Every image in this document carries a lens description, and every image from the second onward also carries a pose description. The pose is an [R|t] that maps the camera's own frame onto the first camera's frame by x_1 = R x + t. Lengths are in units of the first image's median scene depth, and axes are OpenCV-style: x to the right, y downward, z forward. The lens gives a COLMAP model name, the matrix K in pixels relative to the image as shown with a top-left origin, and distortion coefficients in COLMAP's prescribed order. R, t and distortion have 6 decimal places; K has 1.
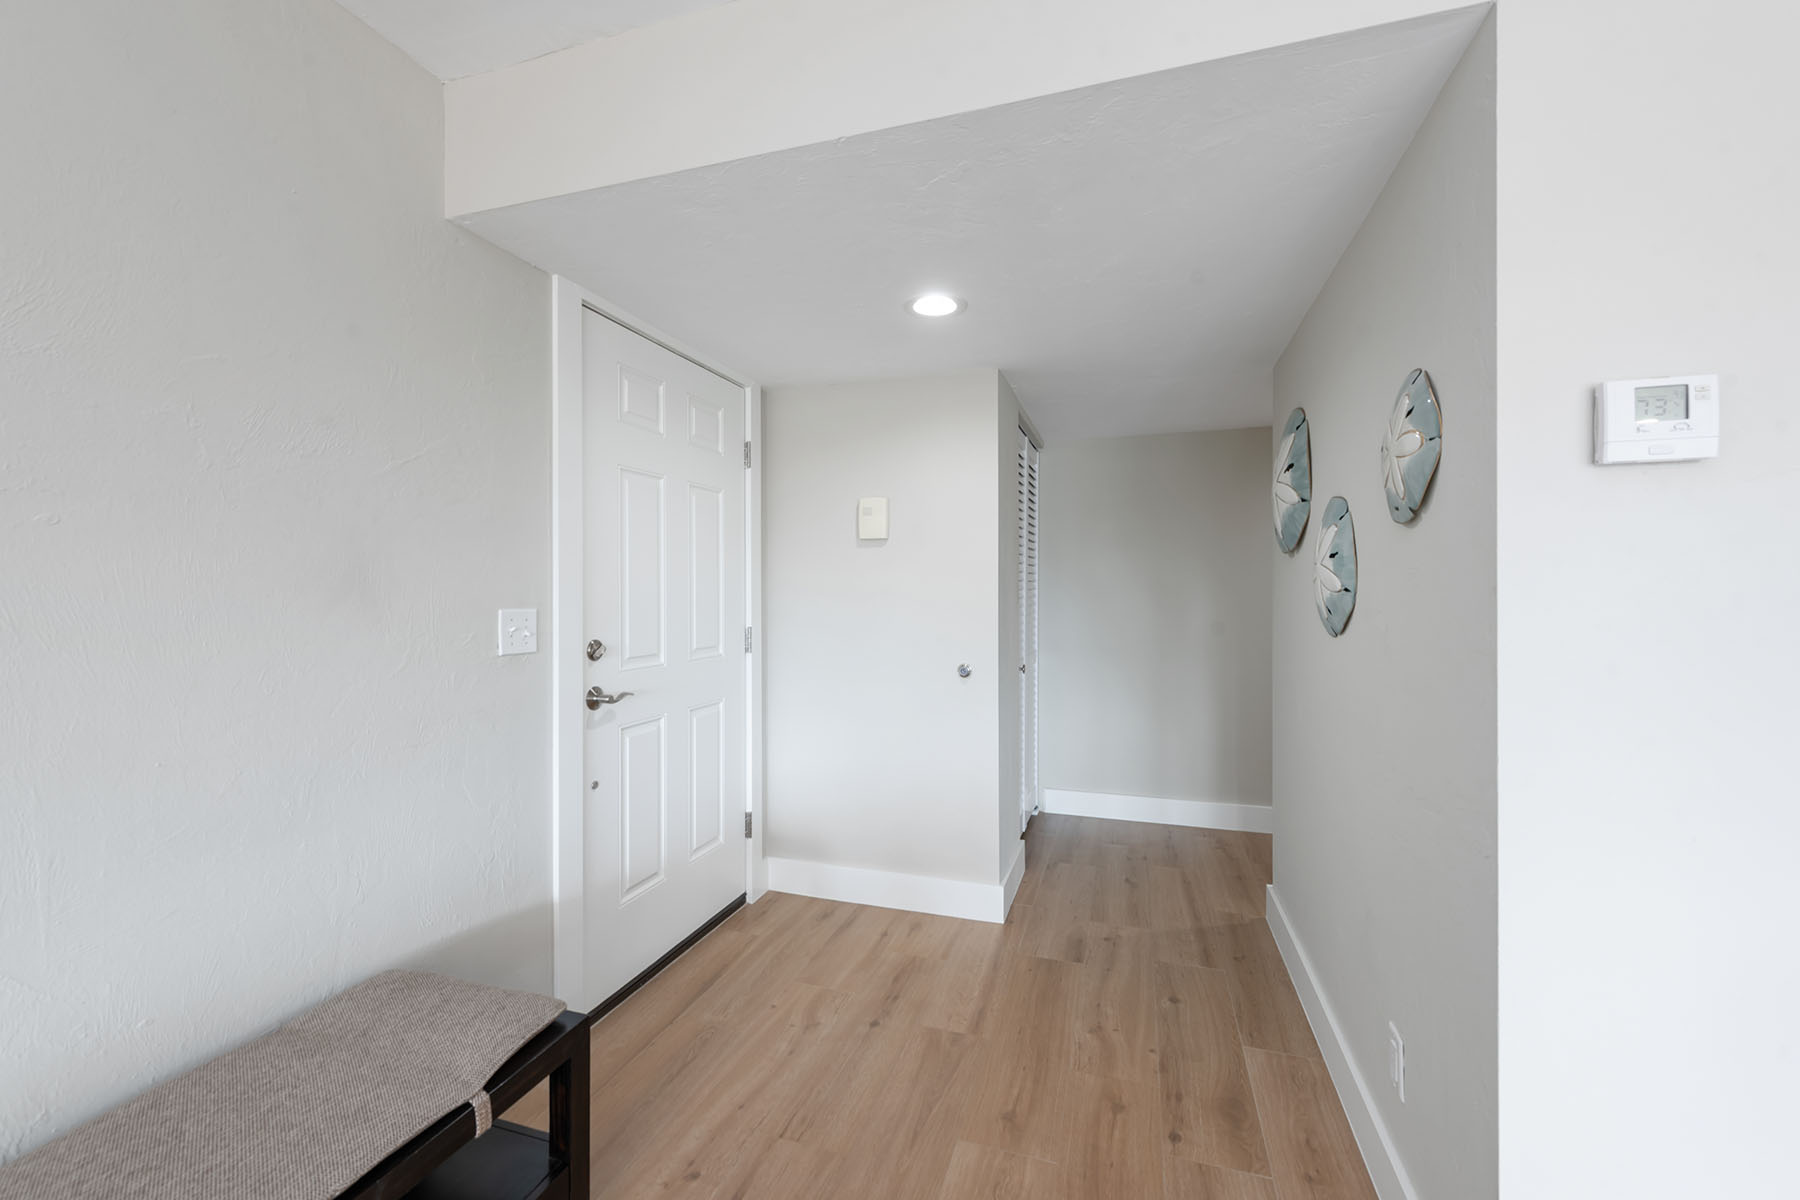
lens RADIAL K [[752.3, 0, 917.7], [0, 752.3, 590.5], [0, 0, 1]] dist [-0.003447, -0.000185]
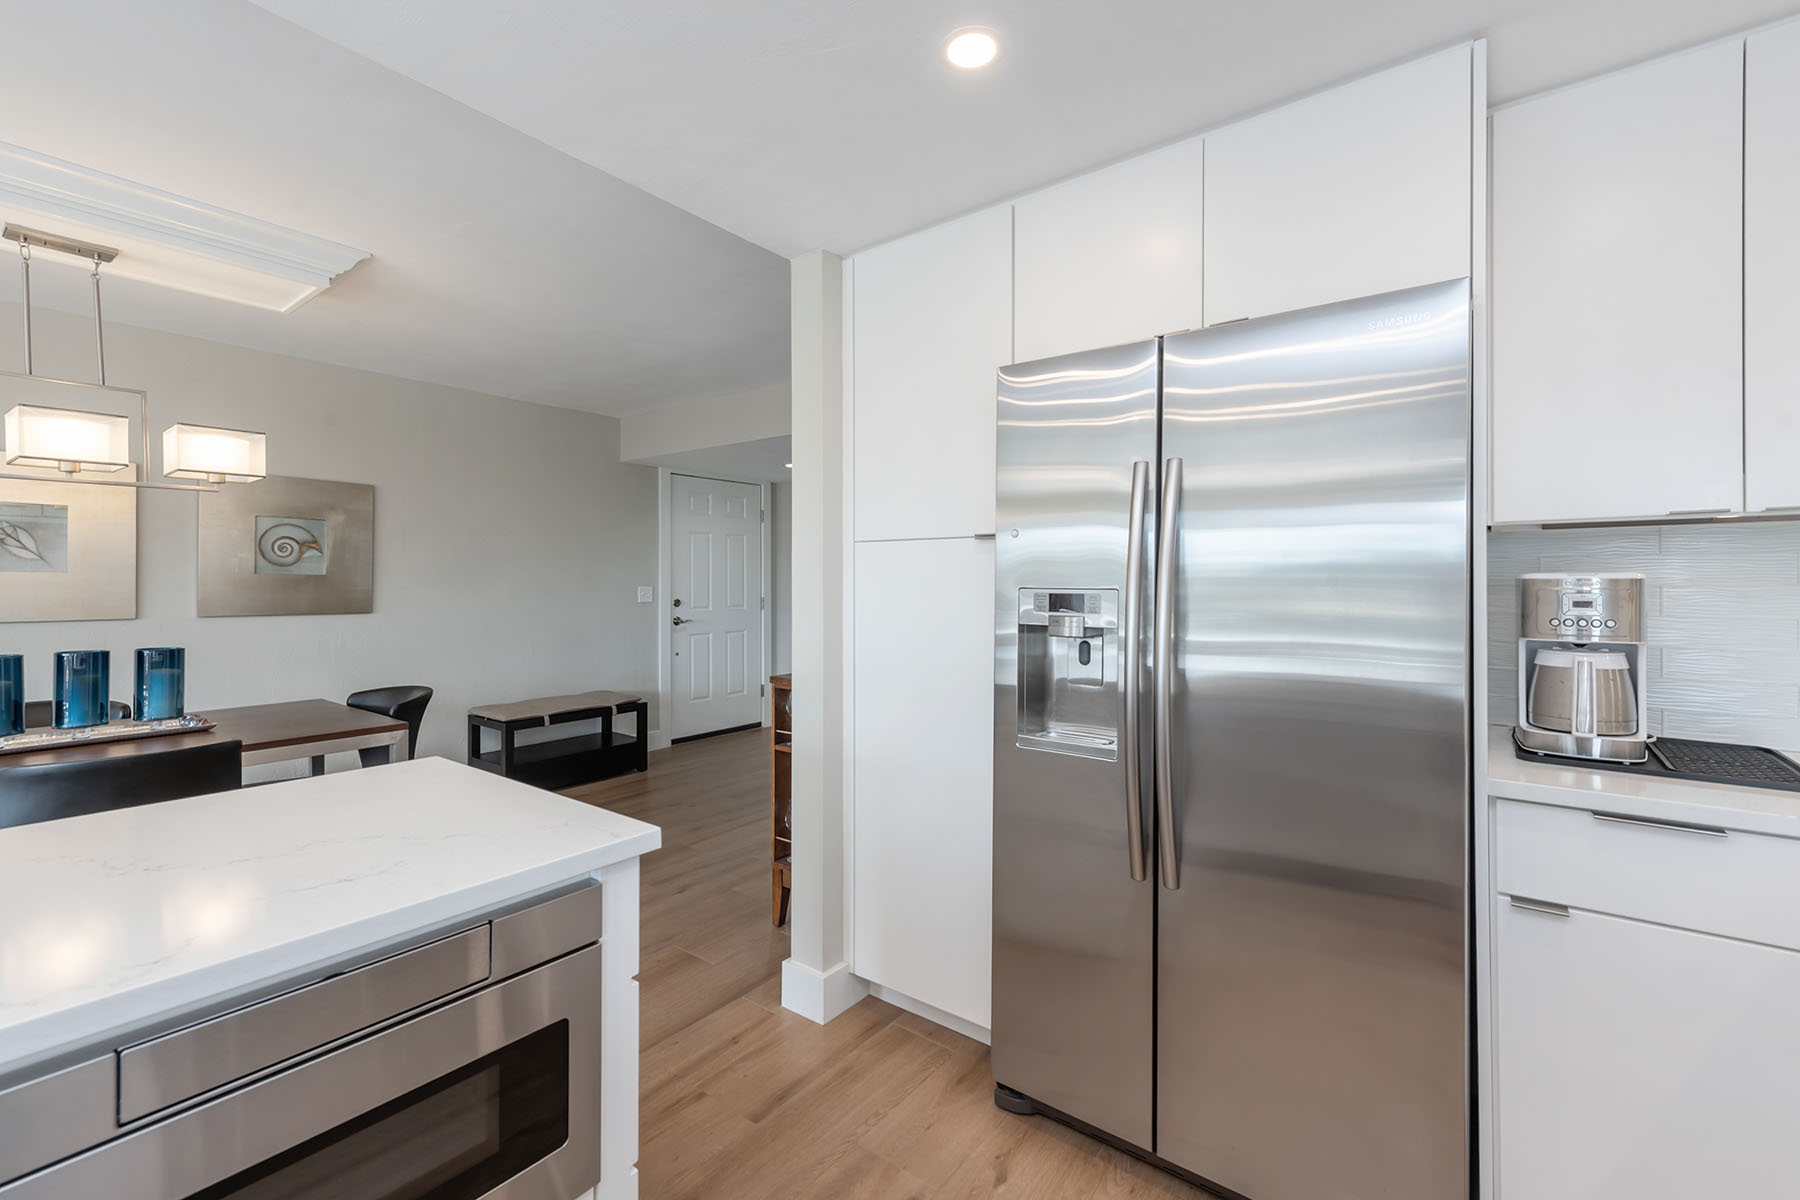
lens RADIAL K [[752.3, 0, 915.0], [0, 752.3, 586.1], [0, 0, 1]] dist [-0.003447, -0.000185]
pose [[0.948873, 0.000033, -0.315658, 1.288403], [0.000991, 0.999995, 0.003081, 0.013866], [0.315657, -0.003236, 0.948868, -1.336128]]
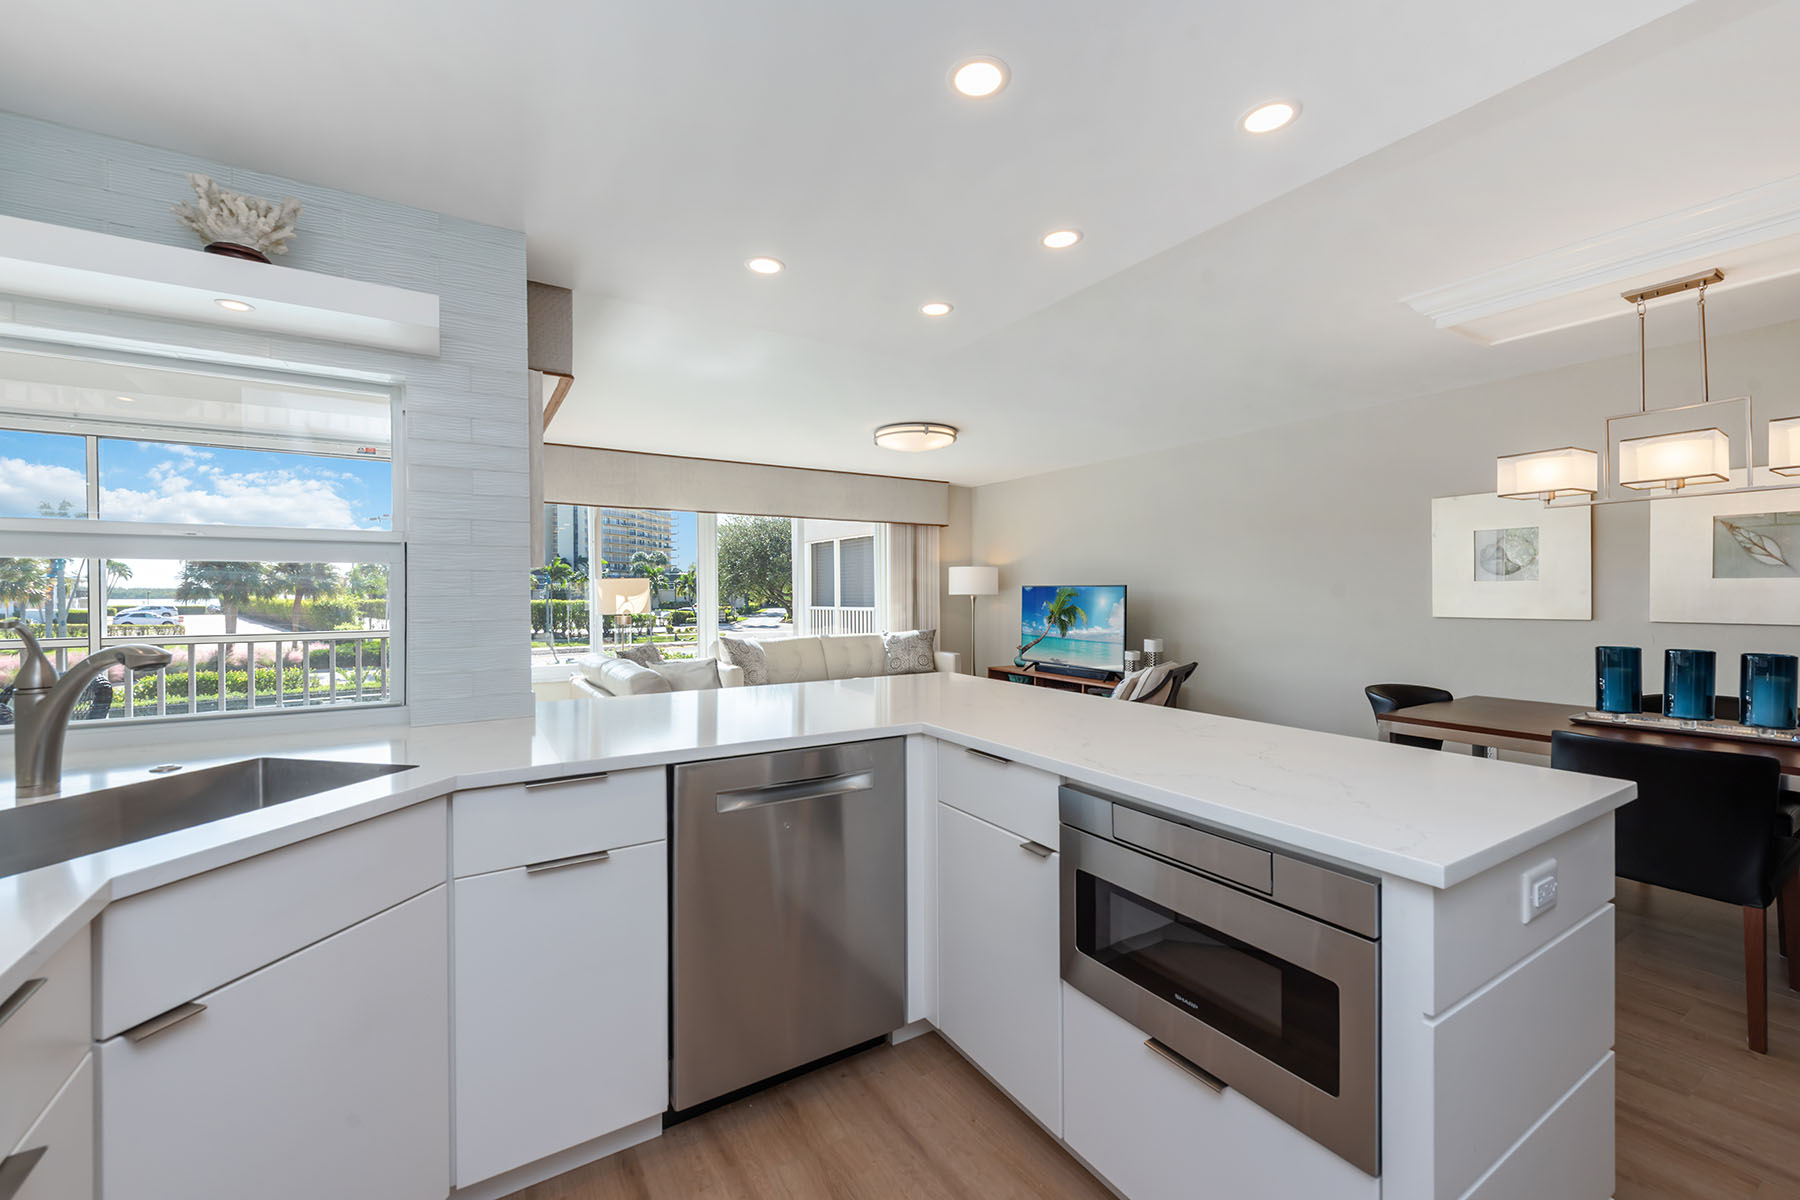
lens RADIAL K [[731.8, 0, 906.7], [0, 731.8, 598.3], [0, 0, 1]] dist [0.008960, 0.000008]
pose [[-0.651370, 0.006987, -0.758728, 1.517162], [0.002155, 0.999971, 0.007358, 0.016962], [0.758757, 0.003158, -0.651366, -0.827821]]
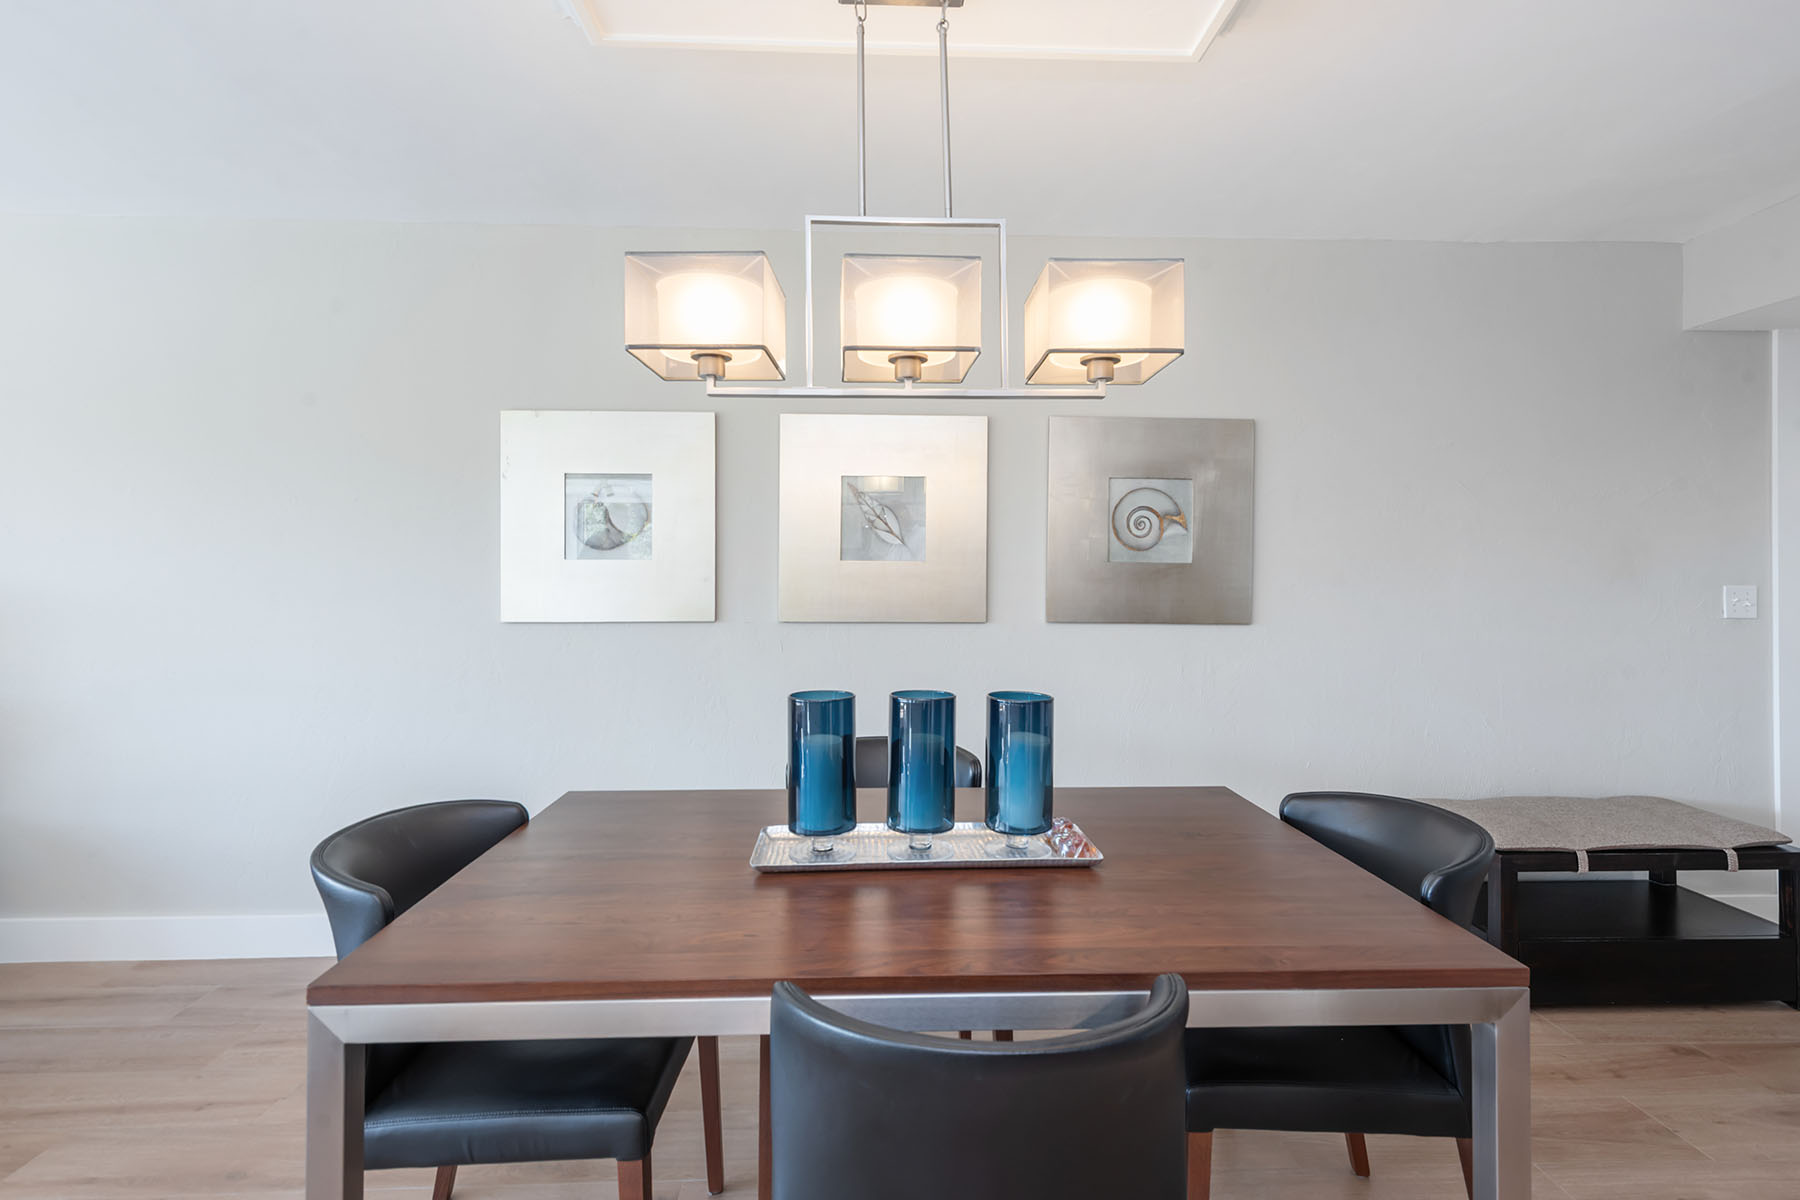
lens RADIAL K [[843.4, 0, 891.1], [0, 843.4, 570.6], [0, 0, 1]] dist [0.004535, -0.001158]
pose [[0.329218, -0.004271, -0.944244, 0.391488], [-0.004000, 0.999974, -0.005918, 0.012249], [0.944245, 0.005726, 0.329192, -0.914285]]
